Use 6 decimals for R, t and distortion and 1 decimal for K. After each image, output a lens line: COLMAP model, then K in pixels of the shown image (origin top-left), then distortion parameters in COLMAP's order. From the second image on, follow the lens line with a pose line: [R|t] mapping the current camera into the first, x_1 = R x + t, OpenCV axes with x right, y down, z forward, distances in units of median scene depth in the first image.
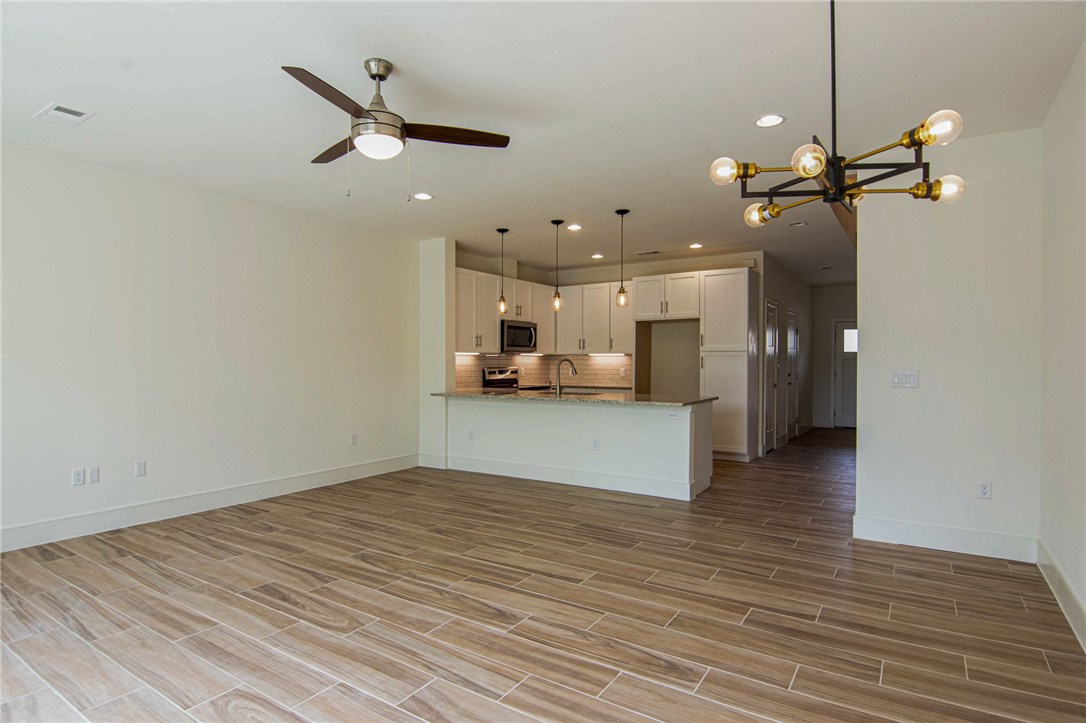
lens RADIAL K [[577.5, 0, 545.2], [0, 577.5, 360.7], [0, 0, 1]] dist [0.004861, -0.022773]
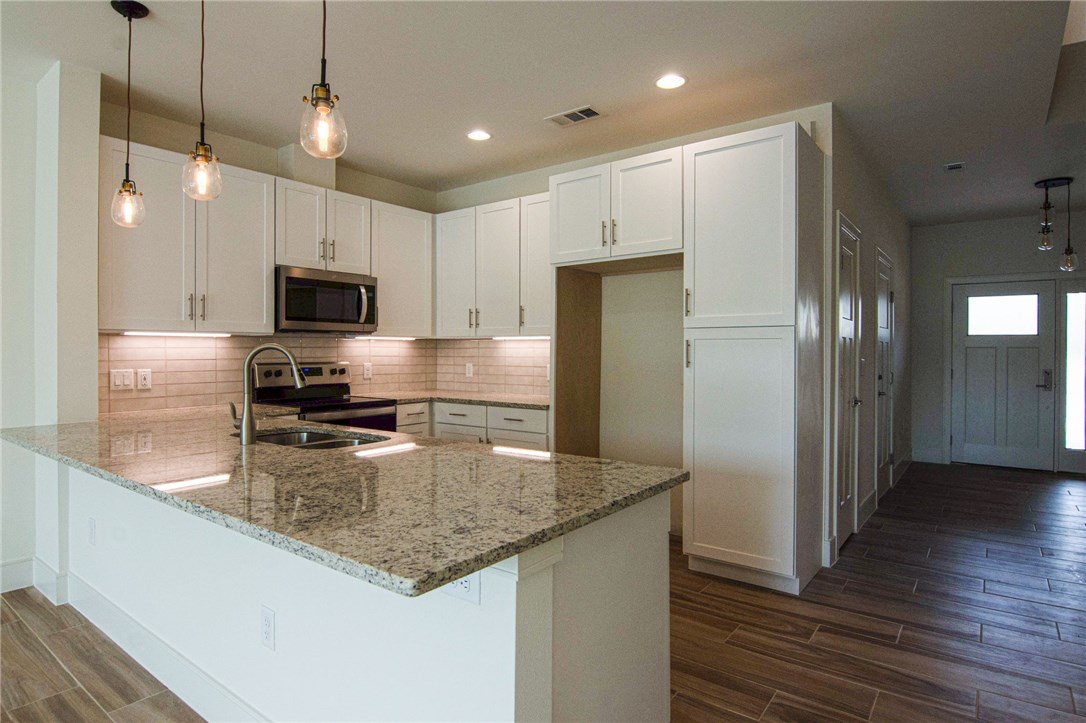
lens RADIAL K [[592.9, 0, 542.9], [0, 592.9, 348.6], [0, 0, 1]] dist [-0.002225, -0.000504]
pose [[0.997028, 0.000301, -0.077039, 0.301085], [-0.000571, 0.999994, -0.003481, 0.001144], [0.077038, 0.003514, 0.997022, 0.835316]]
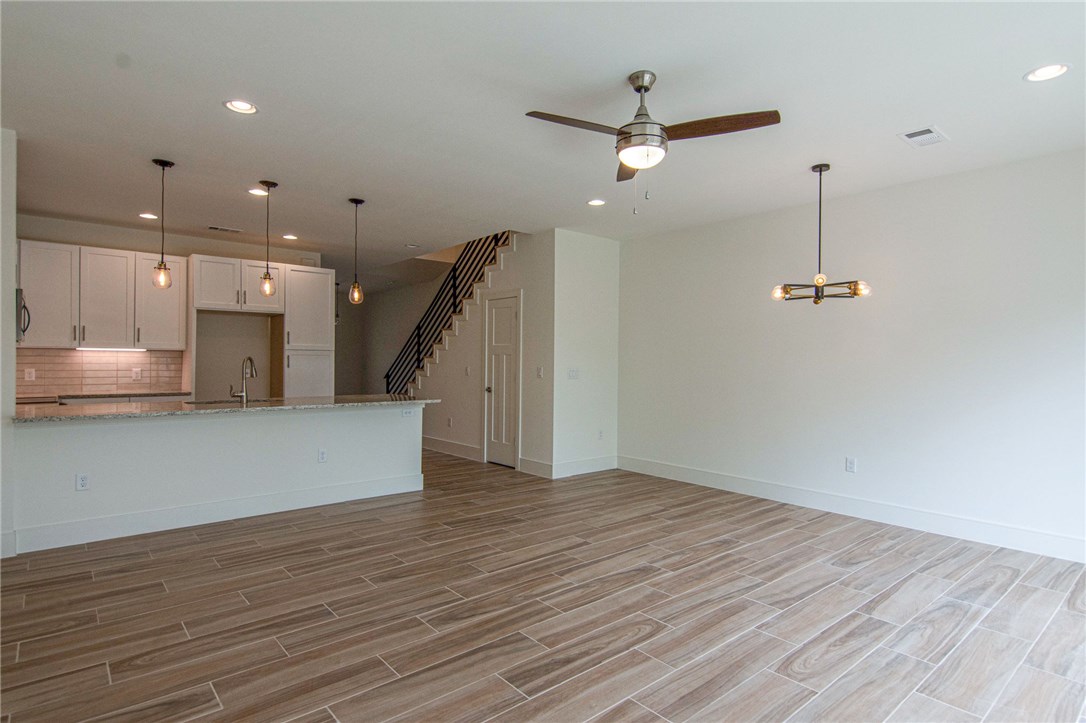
lens RADIAL K [[573.5, 0, 543.0], [0, 573.5, 361.5], [0, 0, 1]] dist [0.010850, 0.000146]
pose [[0.281366, 0.000685, 0.959600, -0.780396], [-0.008185, 0.999965, 0.001686, -0.002341], [-0.959566, -0.008328, 0.281362, 0.515771]]
